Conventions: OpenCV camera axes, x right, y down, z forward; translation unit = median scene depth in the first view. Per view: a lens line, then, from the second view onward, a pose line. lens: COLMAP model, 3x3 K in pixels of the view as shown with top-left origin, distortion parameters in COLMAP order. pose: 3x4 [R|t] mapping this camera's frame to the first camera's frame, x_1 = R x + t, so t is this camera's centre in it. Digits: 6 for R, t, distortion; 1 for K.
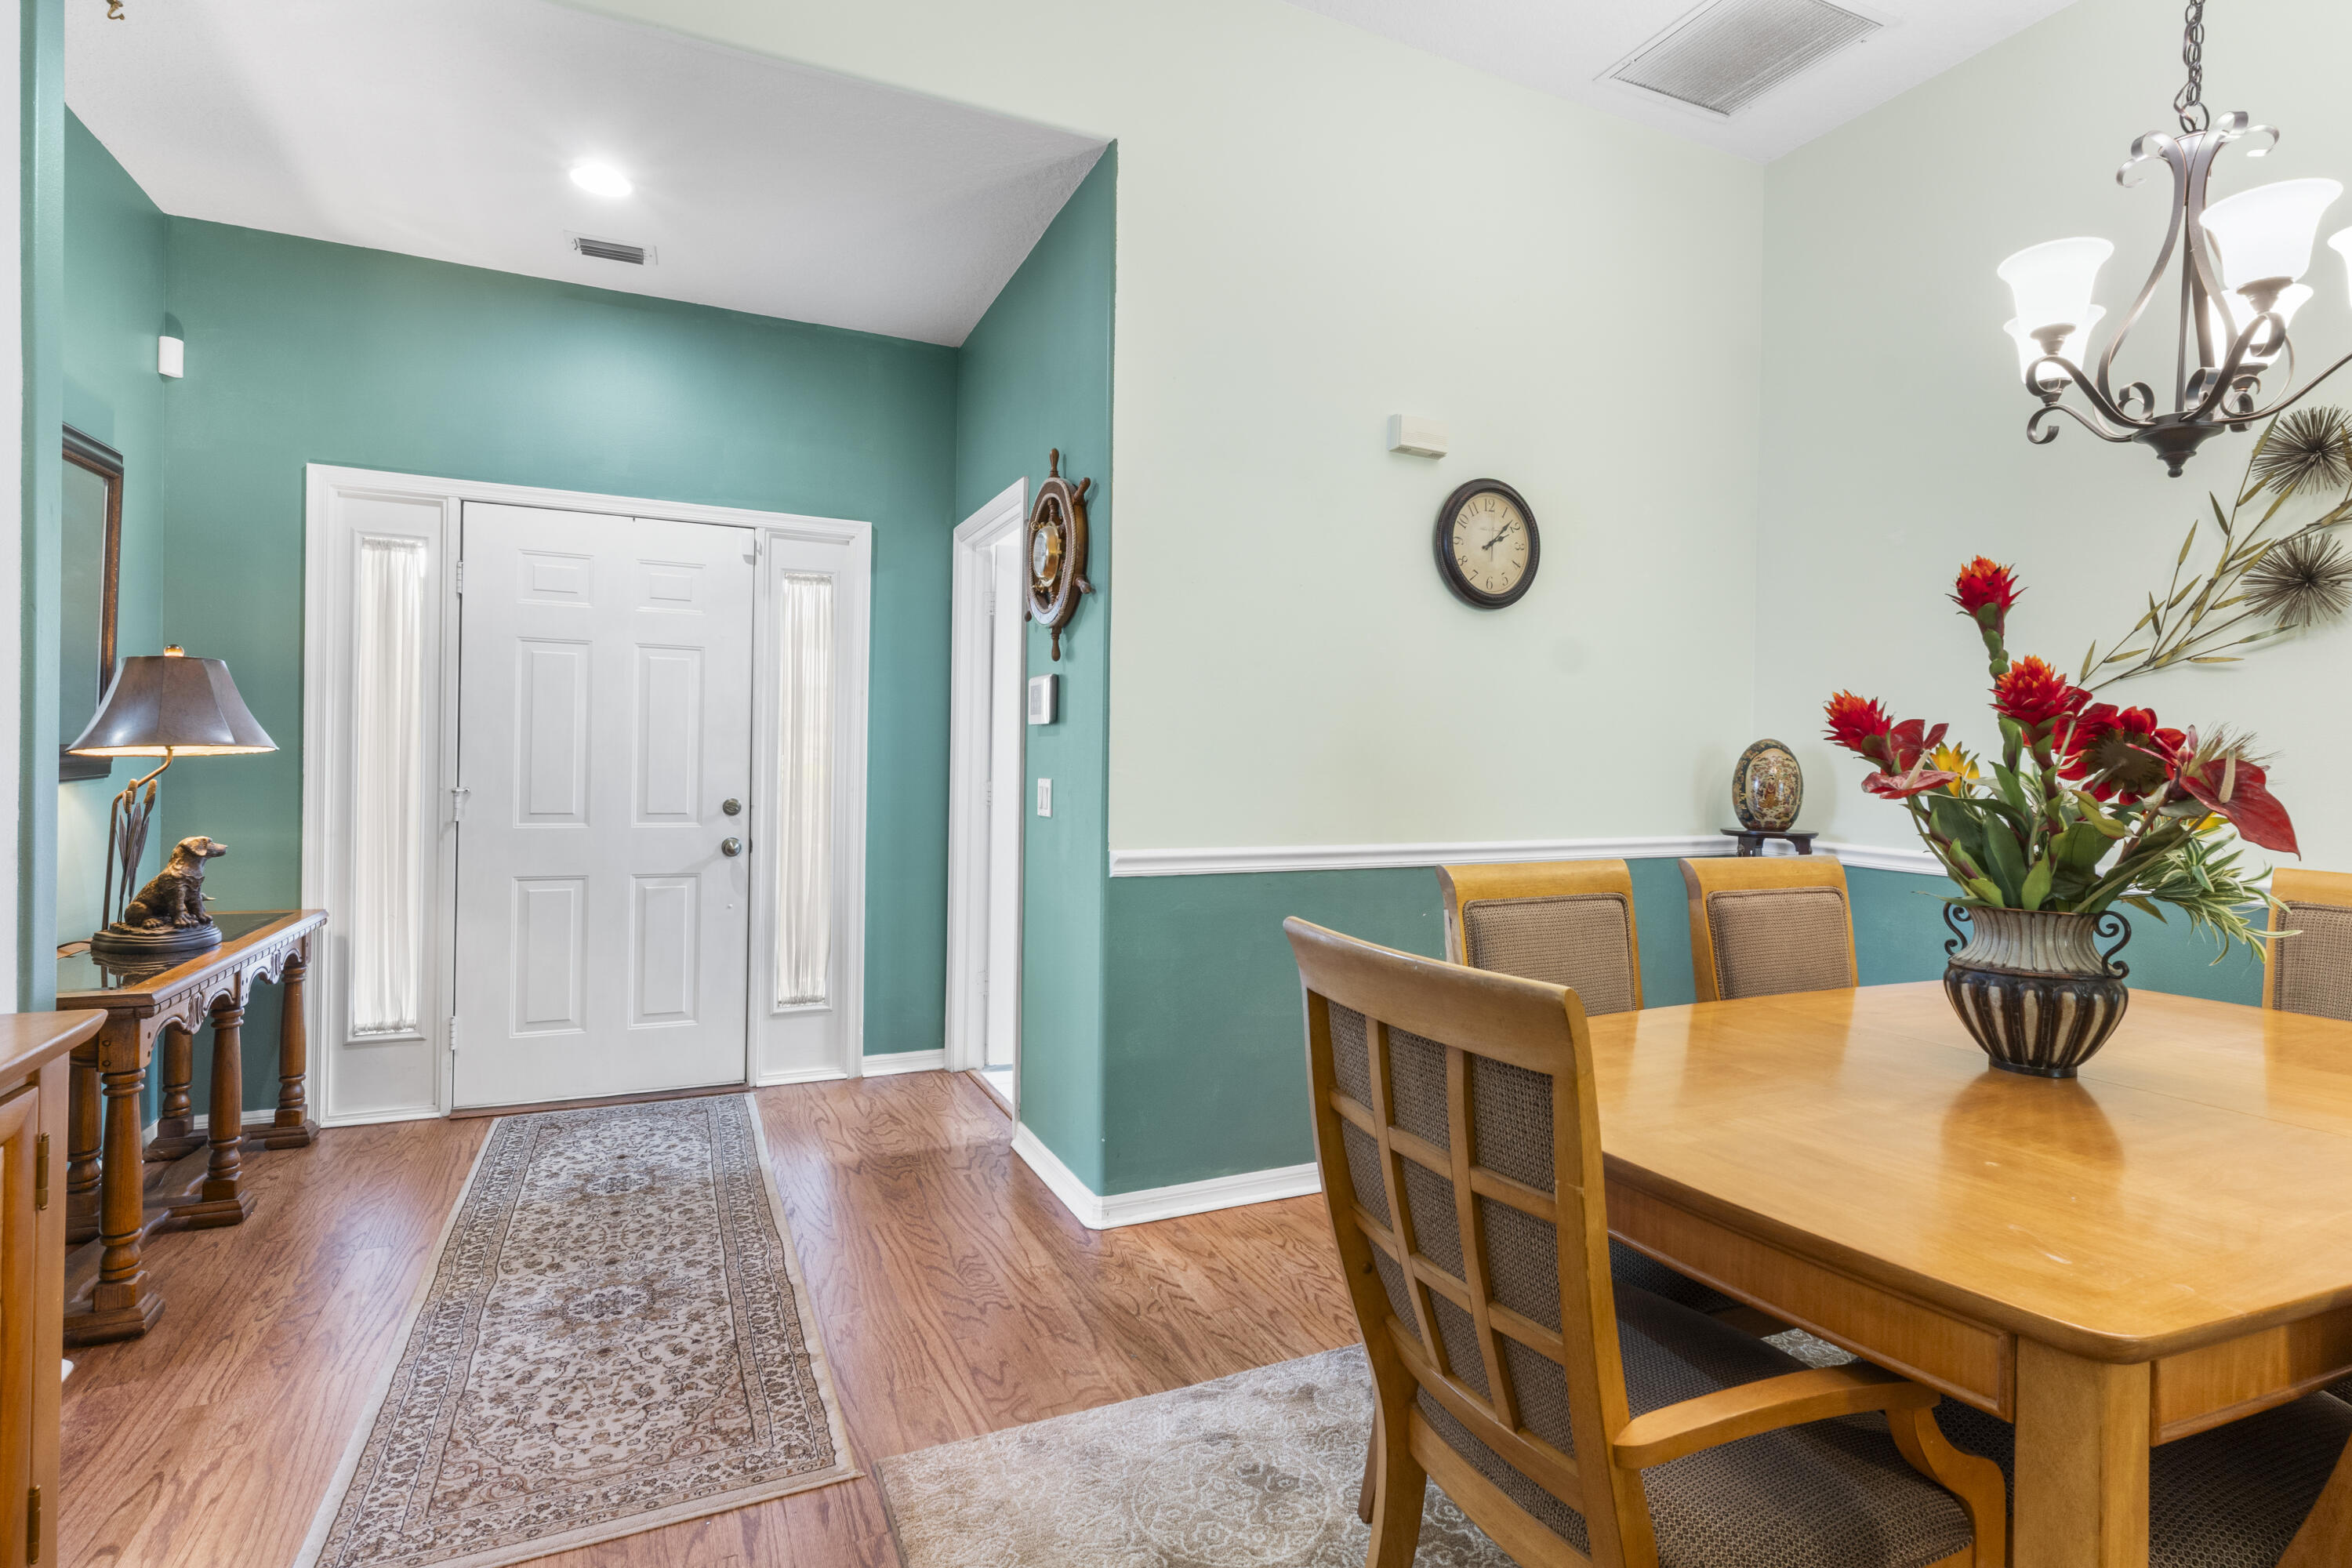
lens RADIAL K [[1167.5, 0, 1200.6], [0, 1167.5, 779.1], [0, 0, 1]] dist [-0.001015, -0.000167]
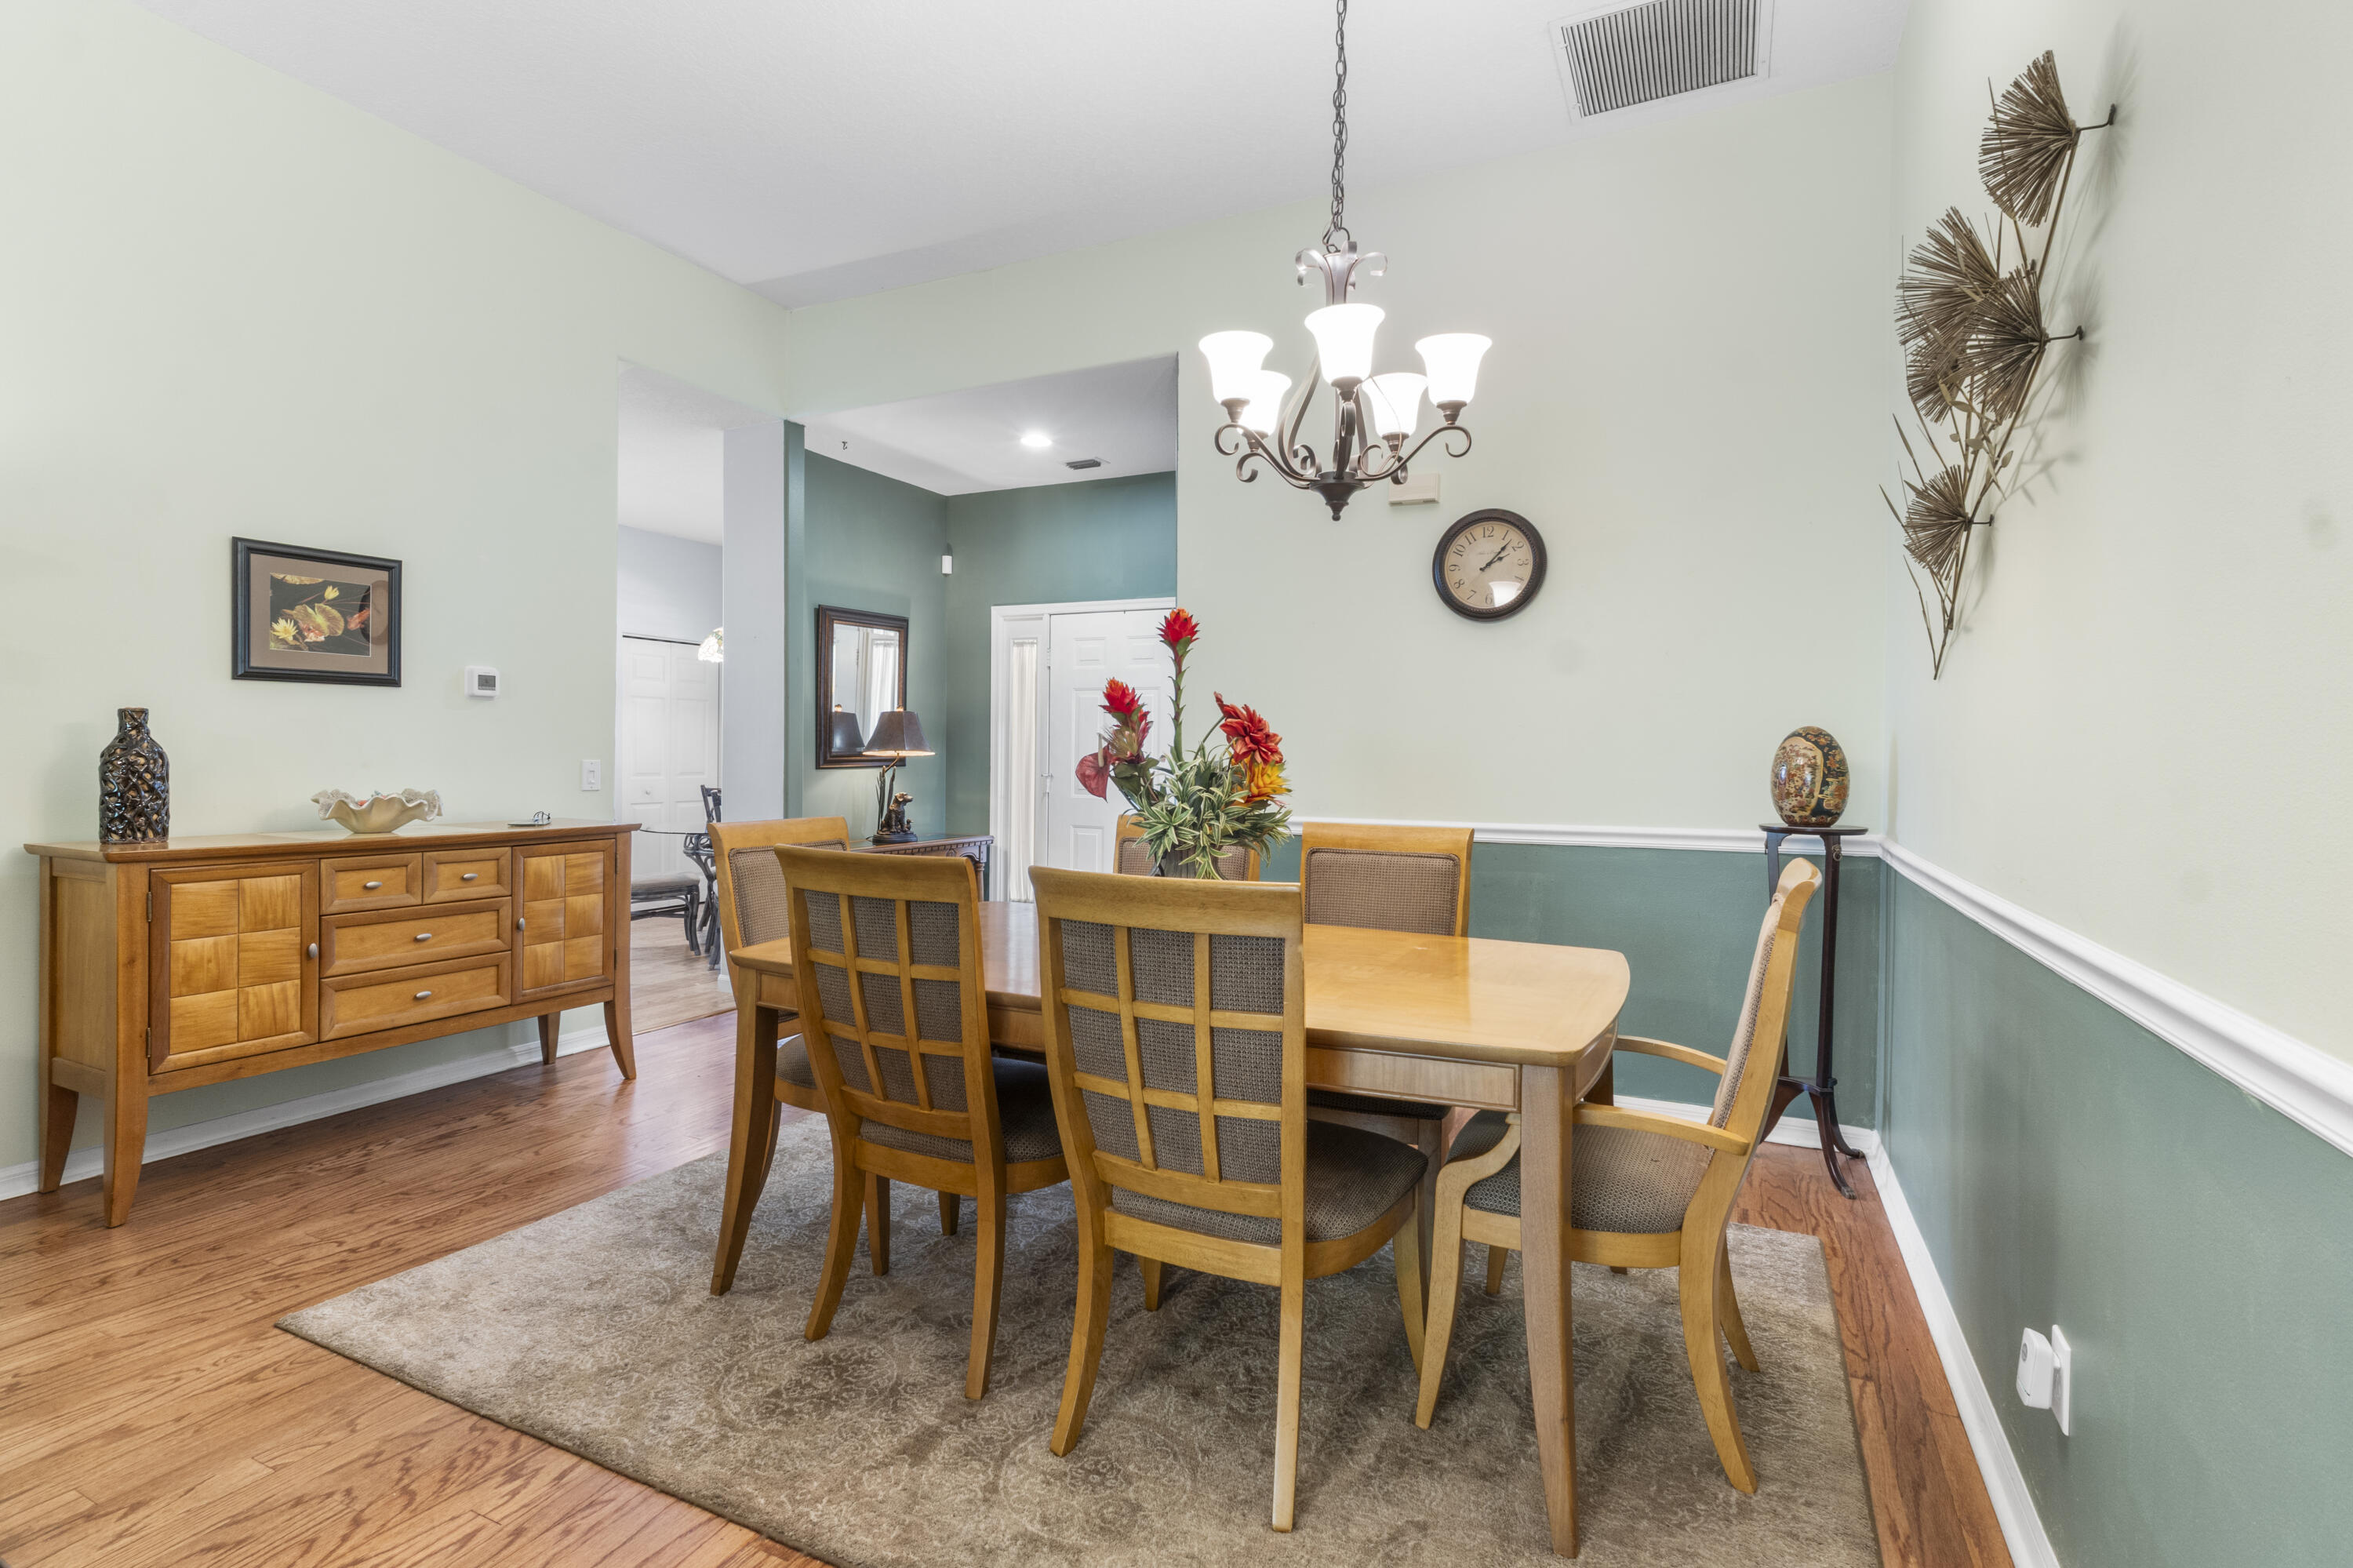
lens RADIAL K [[1121.4, 0, 1185.5], [0, 1121.4, 766.0], [0, 0, 1]] dist [-0.000384, 0.000035]
pose [[0.624685, 0.001797, -0.780875, 1.335724], [-0.009907, 0.999935, -0.005625, 0.004585], [0.780814, 0.011250, 0.624662, 0.125535]]
